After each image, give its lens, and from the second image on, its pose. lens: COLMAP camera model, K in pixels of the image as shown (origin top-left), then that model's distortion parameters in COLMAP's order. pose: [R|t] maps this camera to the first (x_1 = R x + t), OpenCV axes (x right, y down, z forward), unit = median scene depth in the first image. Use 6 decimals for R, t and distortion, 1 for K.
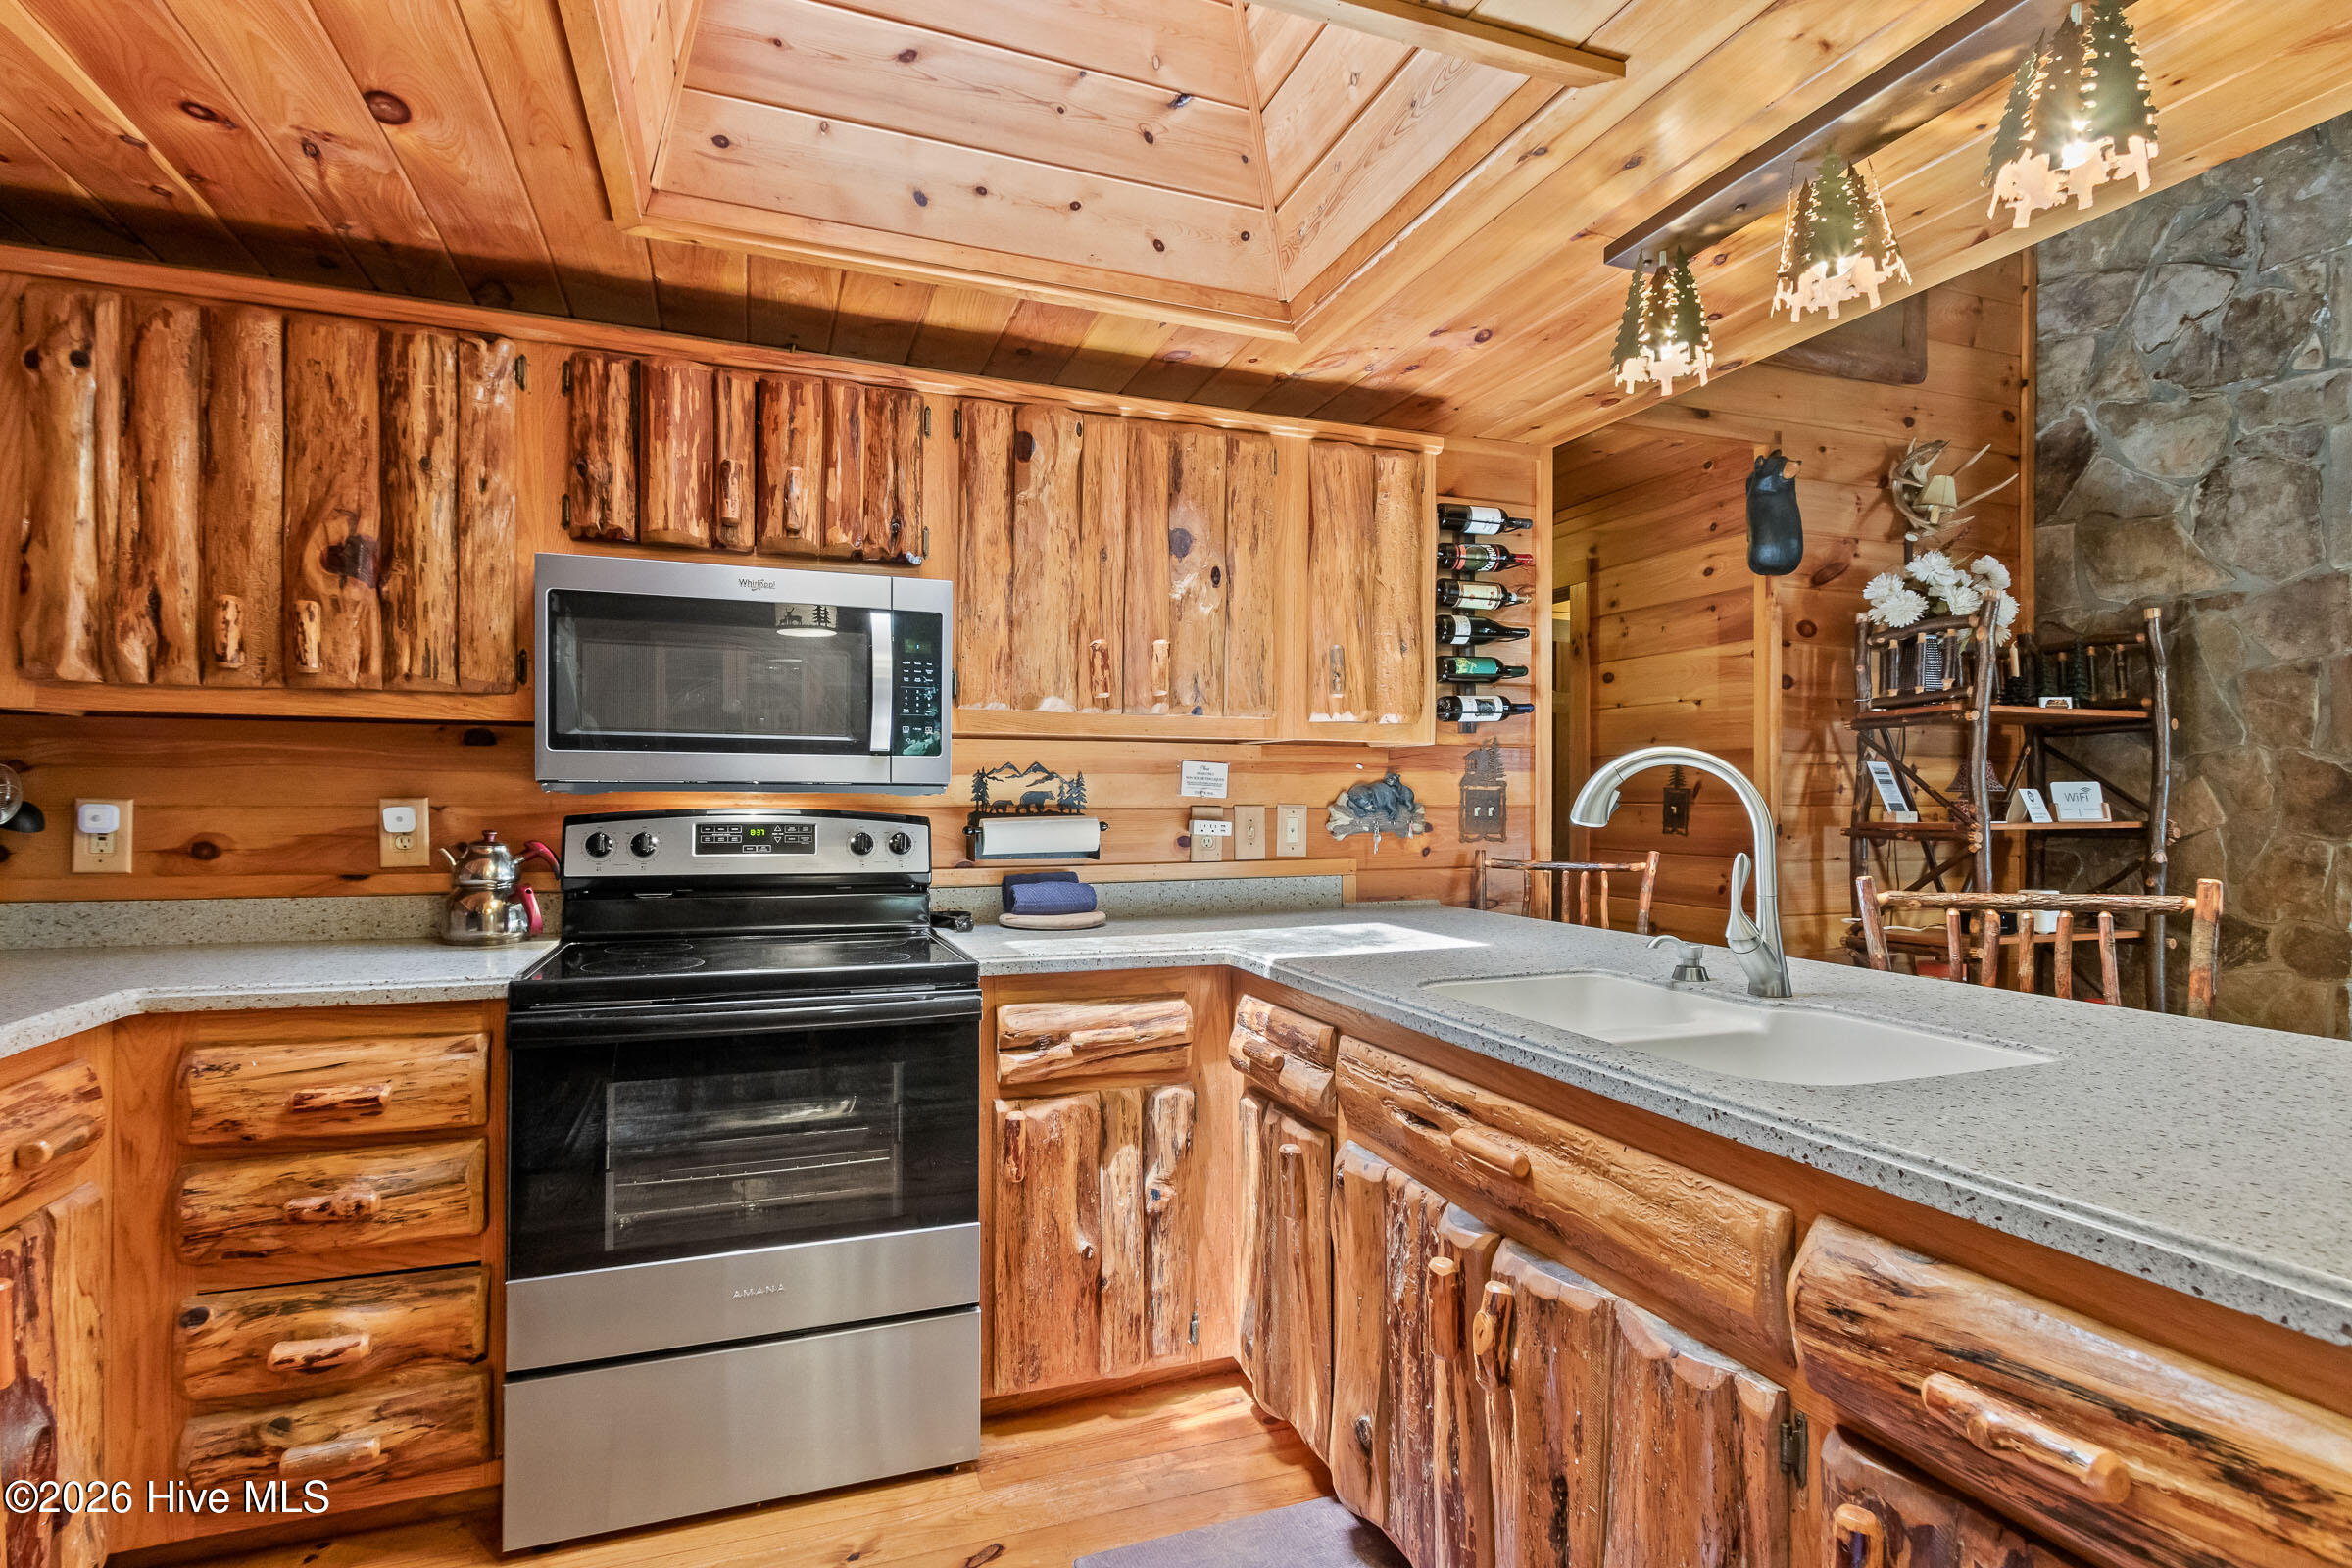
lens RADIAL K [[1122.7, 0, 1137.2], [0, 1122.7, 798.1], [0, 0, 1]] dist [0.007051, -0.001748]
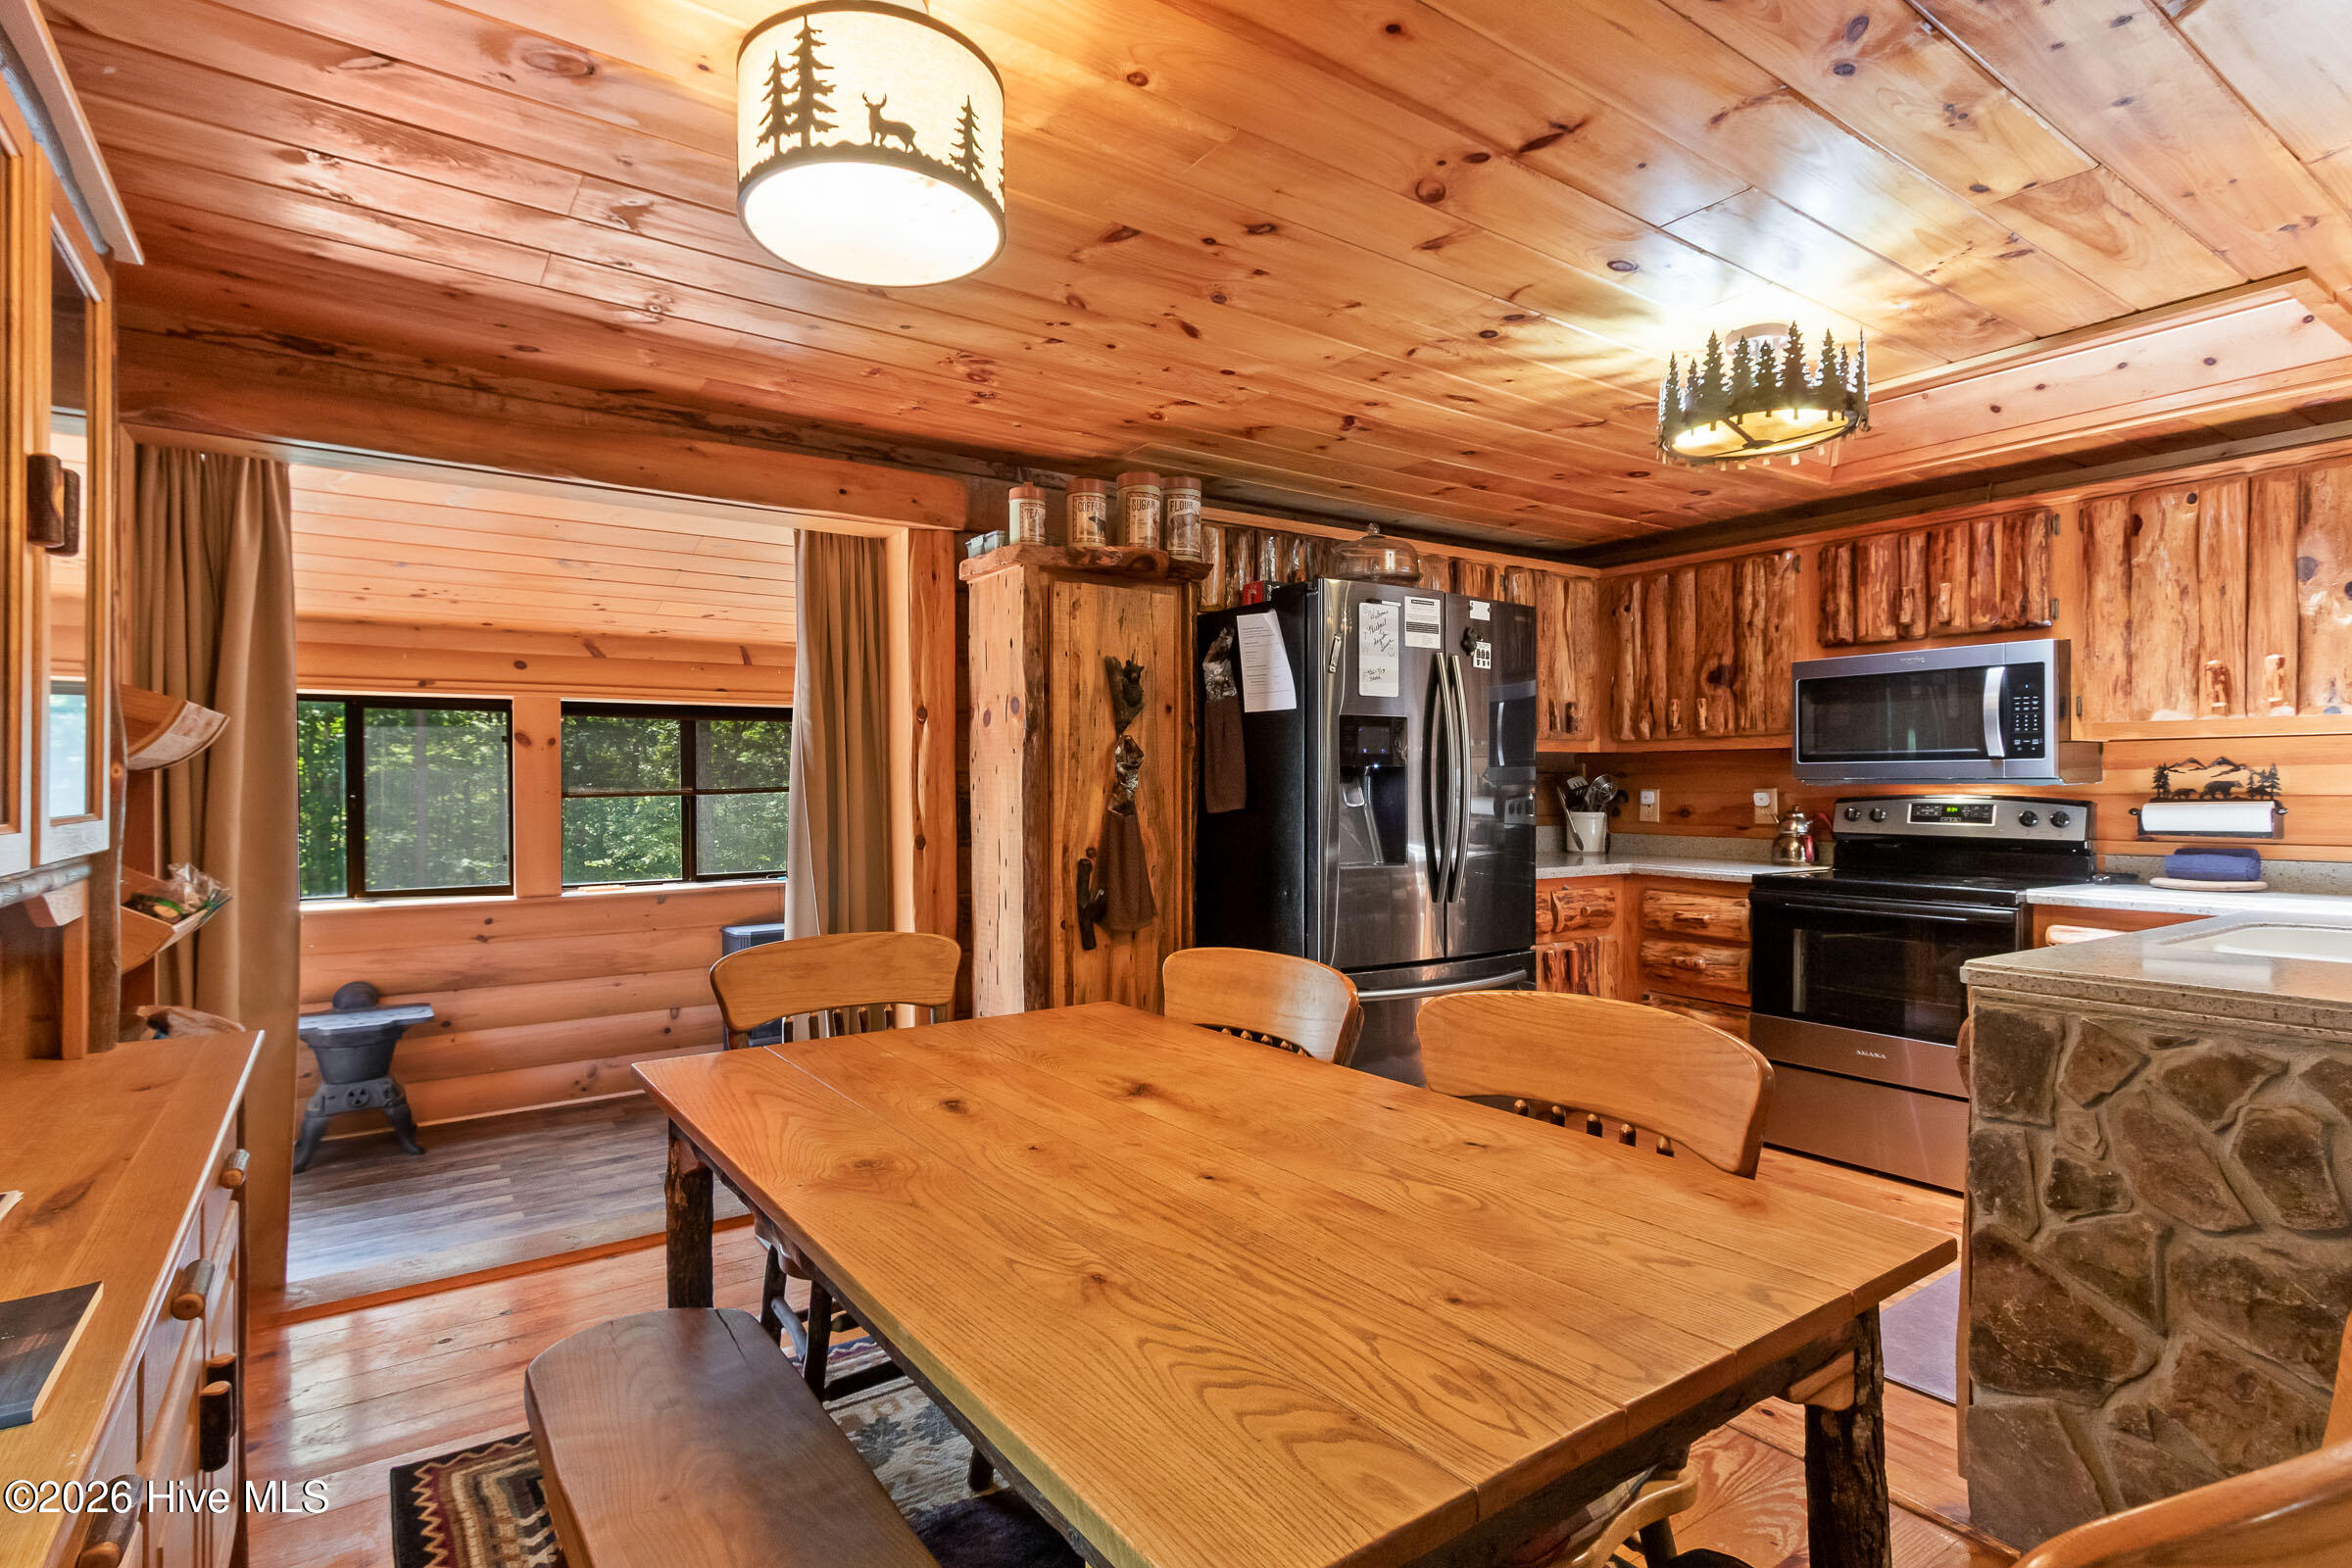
lens RADIAL K [[1155.9, 0, 1136.1], [0, 1155.9, 794.2], [0, 0, 1]] dist [0.006963, -0.005283]
pose [[0.249292, 0.001796, -0.968427, 1.039480], [0.003396, 0.999991, 0.002729, 0.001039], [0.968422, -0.003969, 0.249283, -0.554669]]
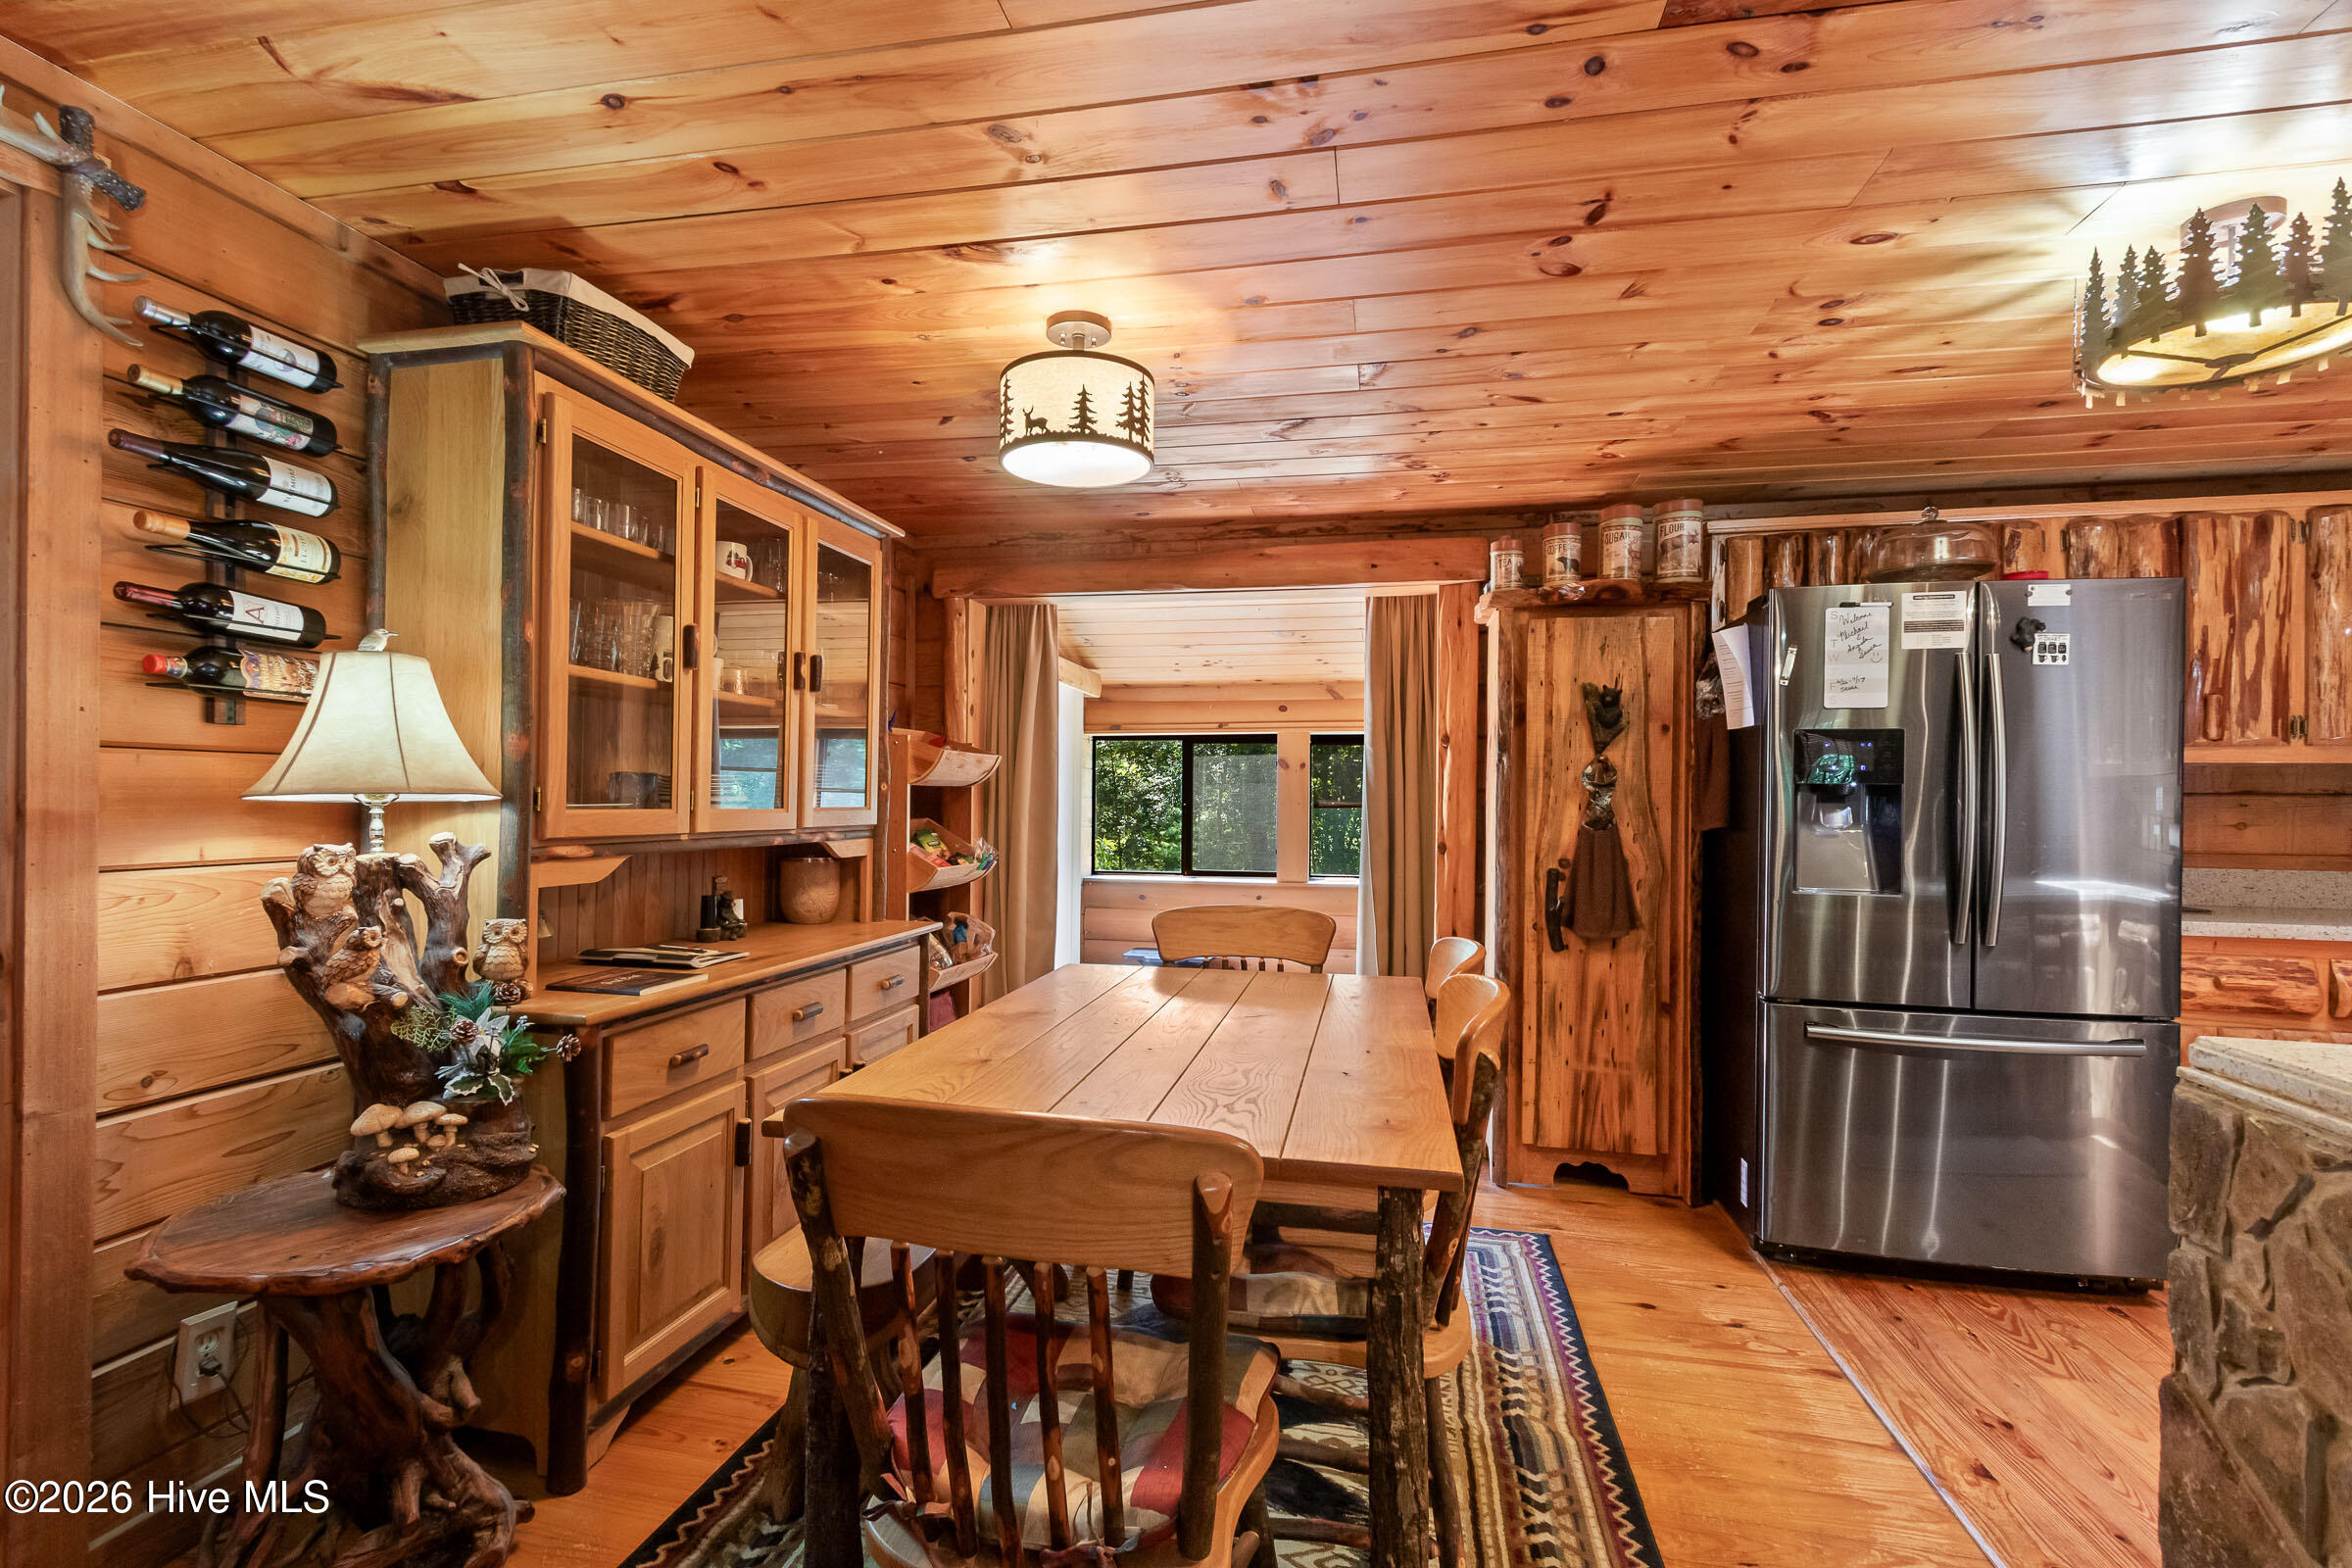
lens RADIAL K [[1122.7, 0, 1137.2], [0, 1122.7, 798.1], [0, 0, 1]] dist [0.007051, -0.001748]
pose [[-0.534265, -0.010924, -0.845246, 1.240155], [-0.013083, 0.999904, -0.004653, 0.003464], [0.845216, 0.008572, -0.534357, 0.101726]]
